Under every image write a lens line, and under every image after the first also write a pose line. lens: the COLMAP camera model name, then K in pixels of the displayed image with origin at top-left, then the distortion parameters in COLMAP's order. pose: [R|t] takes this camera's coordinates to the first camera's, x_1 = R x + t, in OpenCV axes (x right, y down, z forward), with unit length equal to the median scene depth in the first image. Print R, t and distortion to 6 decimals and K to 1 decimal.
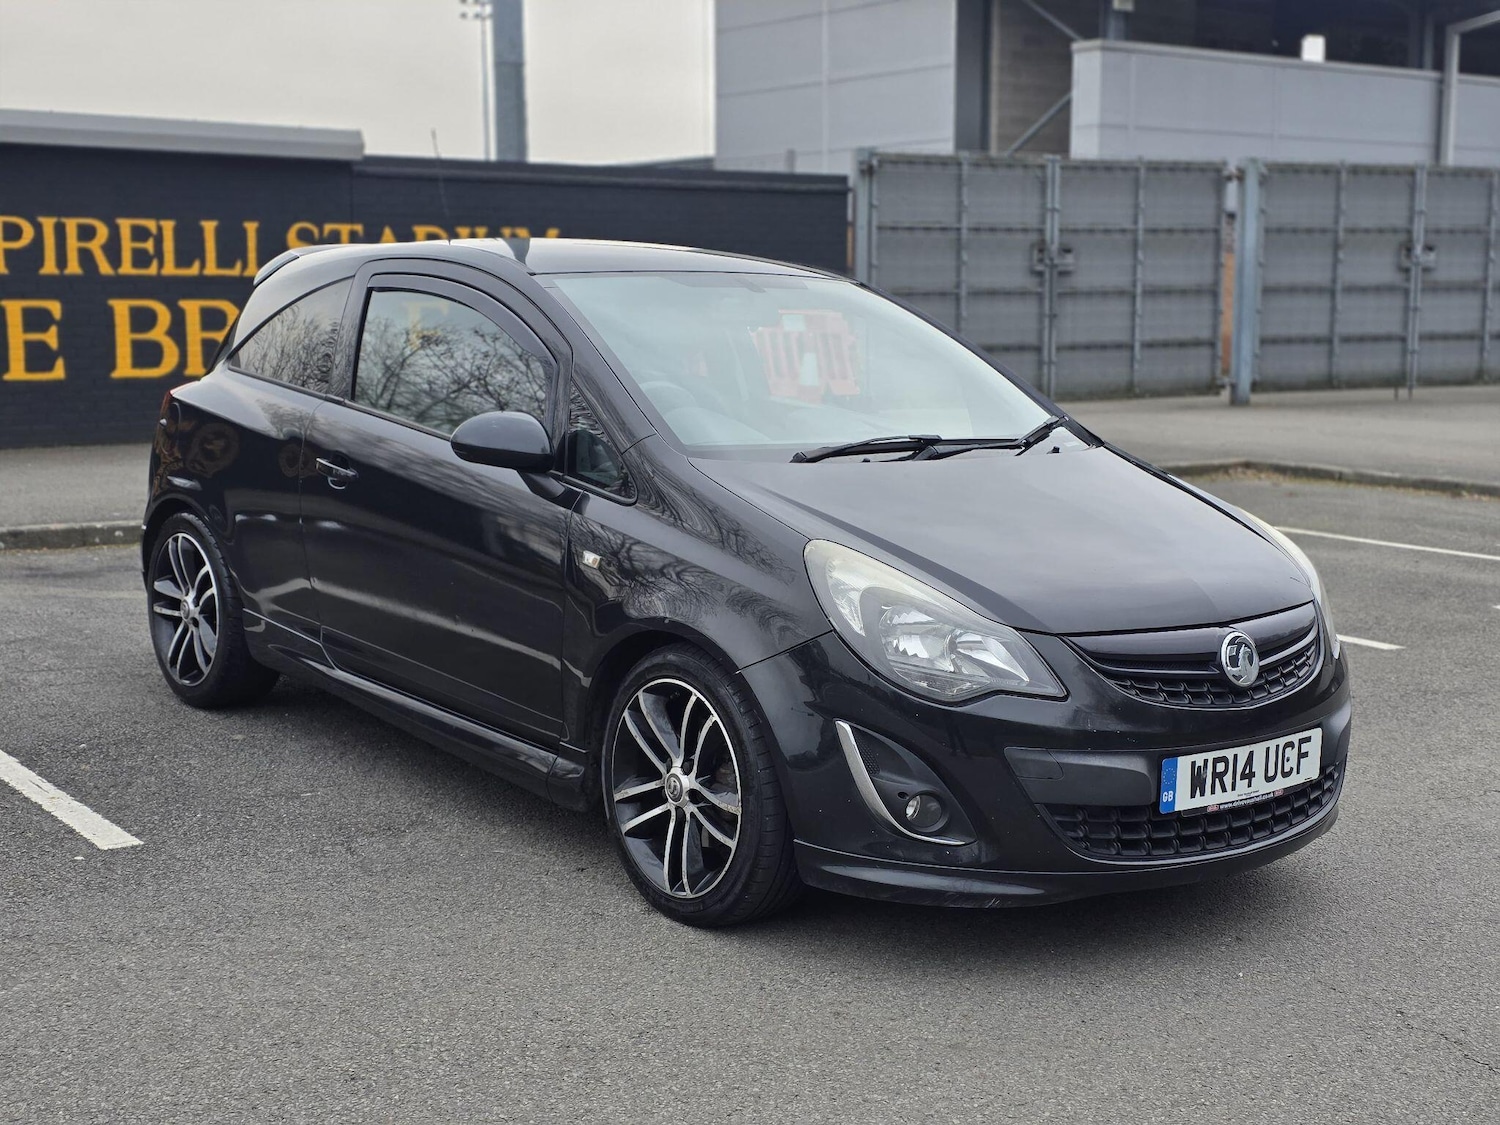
lens RADIAL K [[1976.4, 0, 766.0], [0, 1976.4, 594.6], [0, 0, 1]] dist [0.151250, -0.357089]
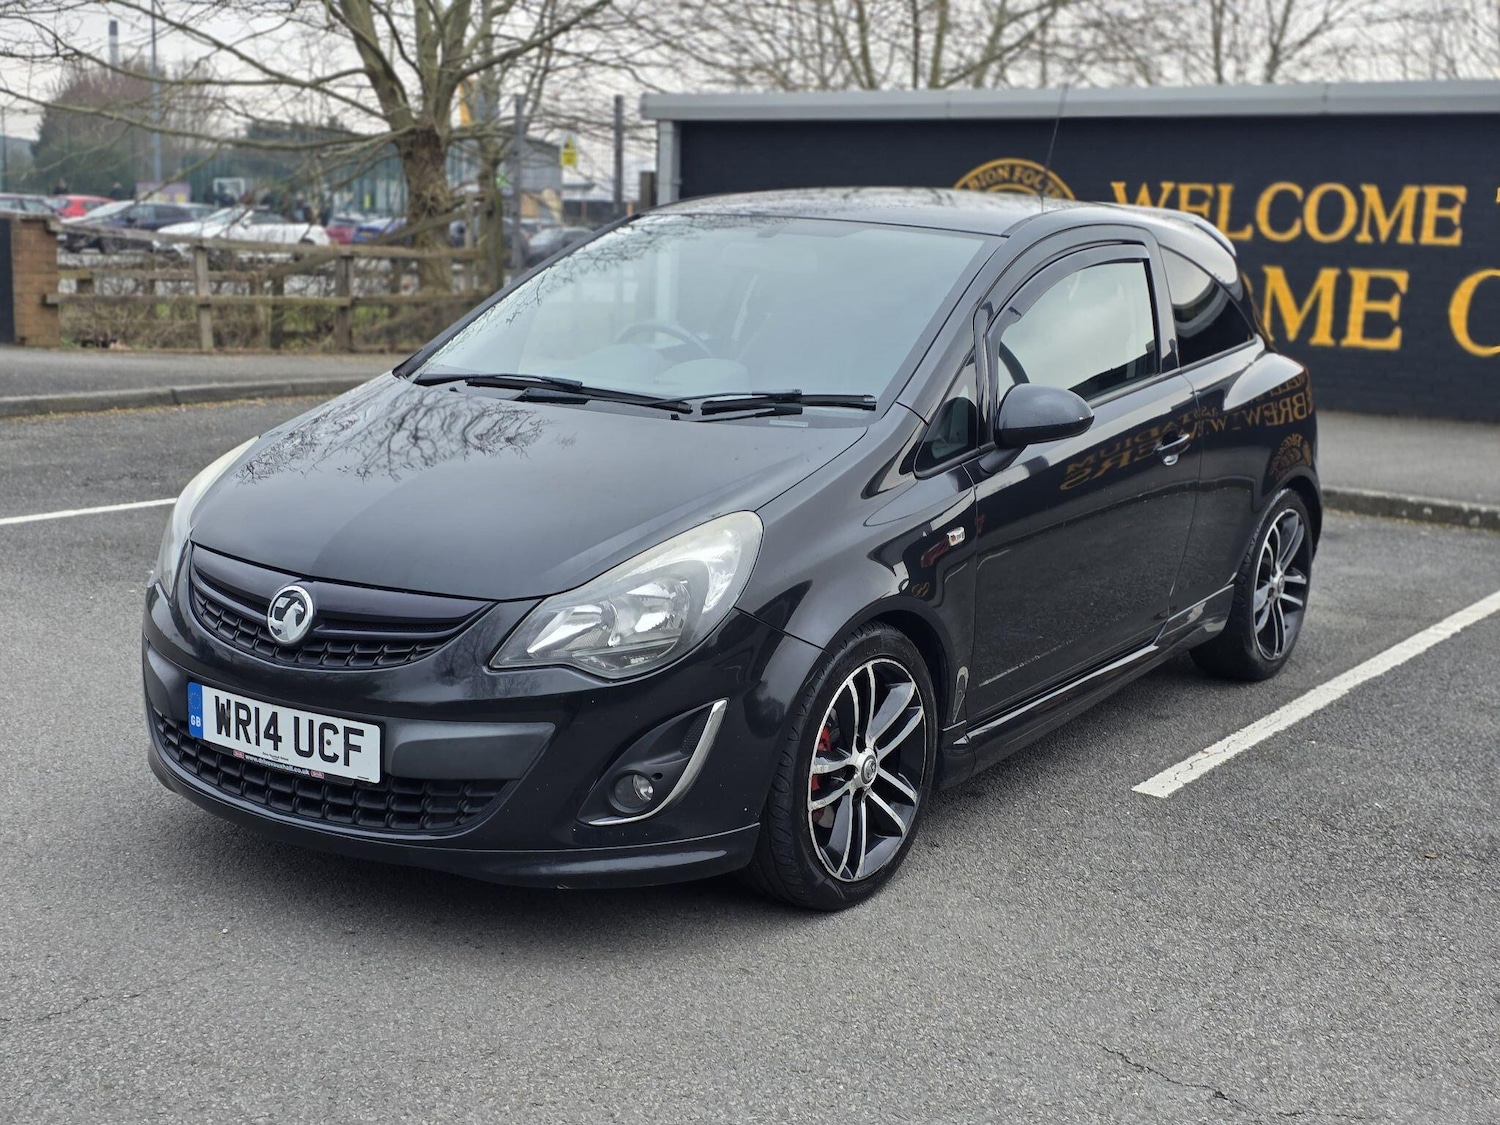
lens RADIAL K [[1976.4, 0, 786.8], [0, 1976.4, 599.9], [0, 0, 1]] dist [0.155903, -0.355865]
pose [[0.297818, 0.181698, -0.937171, 0.890456], [-0.180635, 0.974710, 0.131574, -0.105143], [0.937377, 0.130101, 0.323107, 0.687852]]
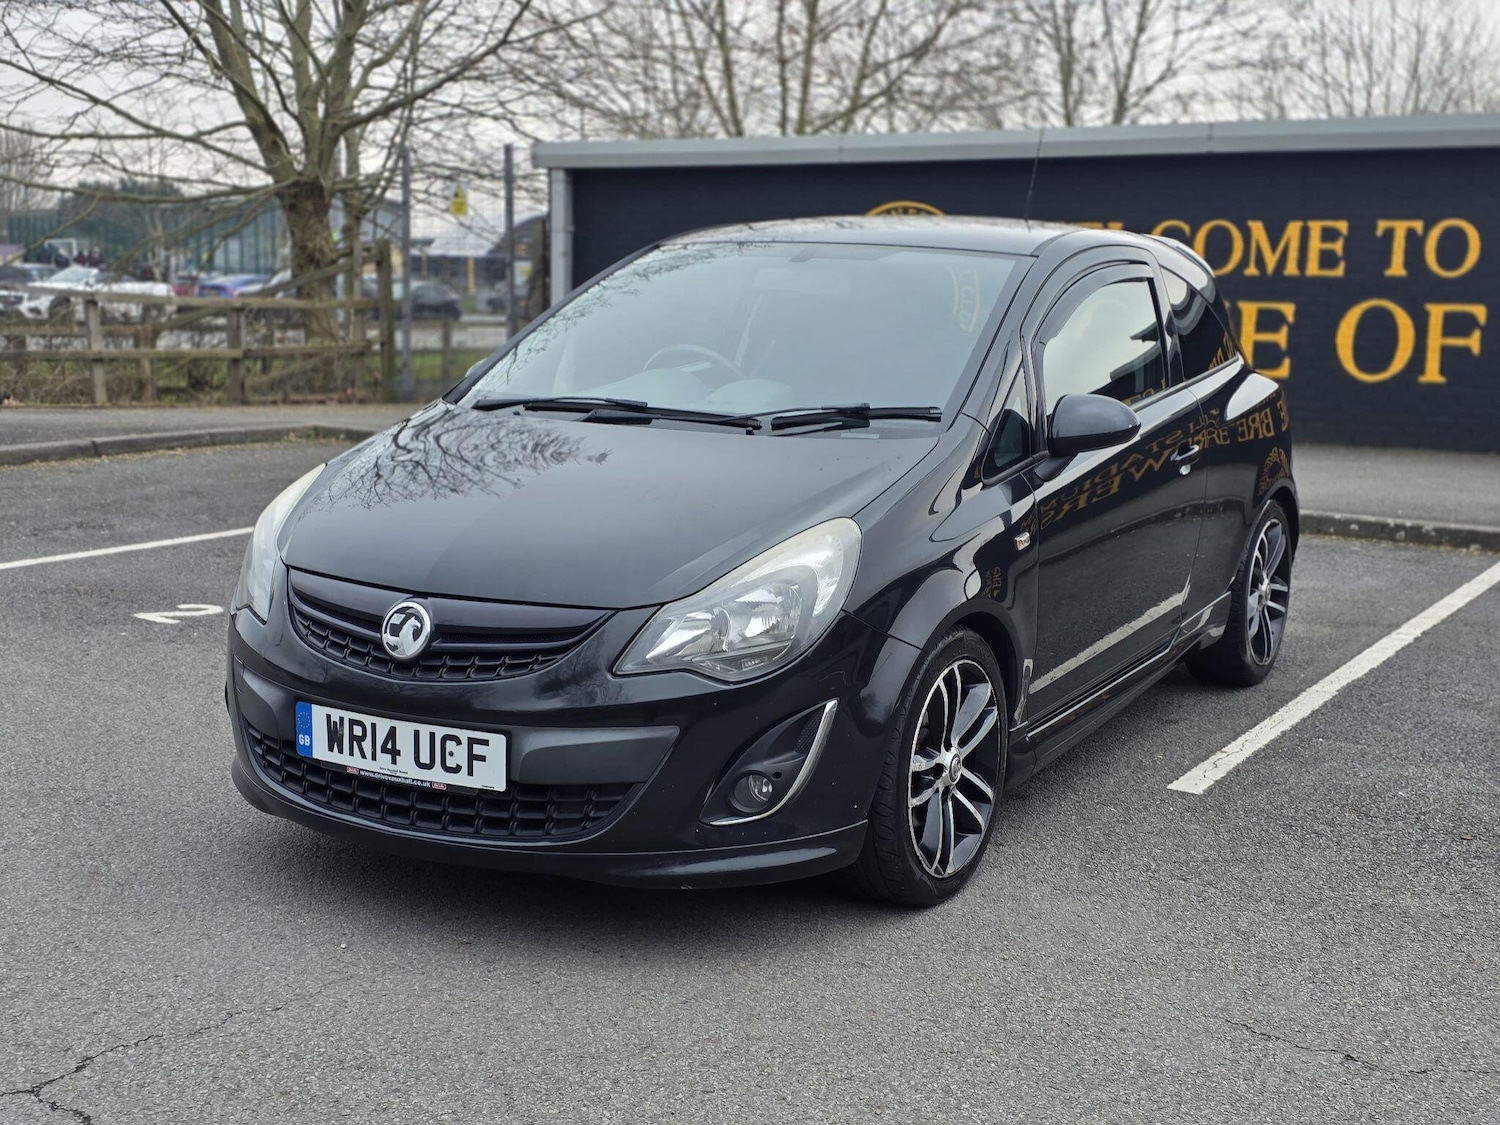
lens RADIAL K [[1976.4, 0, 766.0], [0, 1976.4, 594.6], [0, 0, 1]] dist [0.151250, -0.357089]
pose [[0.365428, 0.146344, -0.919263, 0.882234], [-0.159677, 0.982781, 0.092981, -0.075548], [0.917042, 0.112807, 0.382504, 0.595394]]
